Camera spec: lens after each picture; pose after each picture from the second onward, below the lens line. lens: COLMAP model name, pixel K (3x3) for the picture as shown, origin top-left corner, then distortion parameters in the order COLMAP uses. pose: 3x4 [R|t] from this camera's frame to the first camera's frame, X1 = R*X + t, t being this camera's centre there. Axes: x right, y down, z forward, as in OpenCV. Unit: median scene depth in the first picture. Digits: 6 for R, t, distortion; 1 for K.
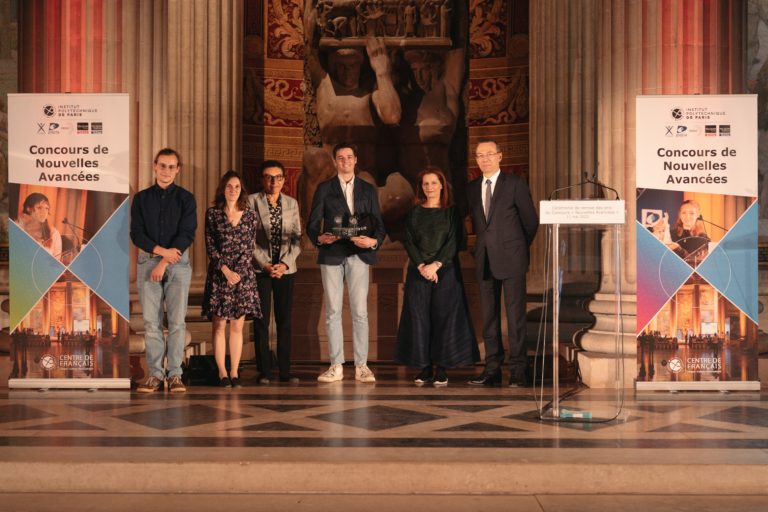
lens RADIAL K [[1189.2, 0, 384.0], [0, 1189.2, 256.0], [0, 0, 1]] dist [-0.001001, 0.002311]
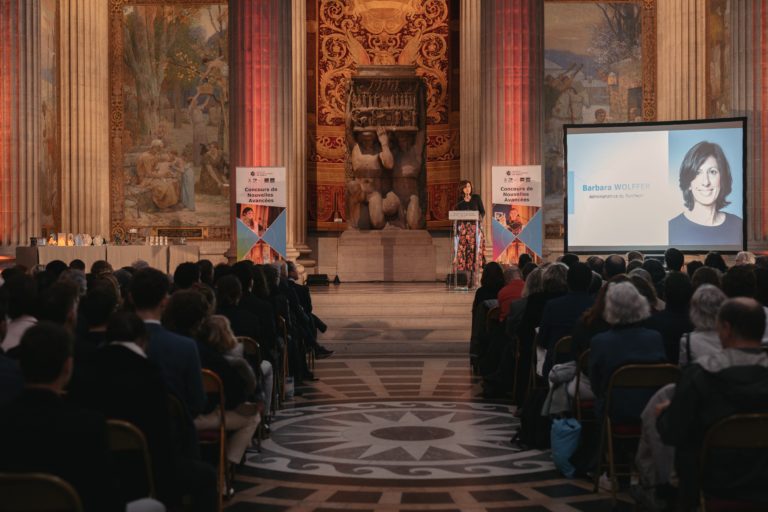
lens RADIAL K [[1189.2, 0, 384.0], [0, 1189.2, 256.0], [0, 0, 1]] dist [-0.001001, 0.002311]
pose [[0.999734, -0.007870, 0.021683, -0.048747], [0.007504, 0.999829, 0.016895, 0.006056], [-0.021812, -0.016728, 0.999622, -1.071880]]
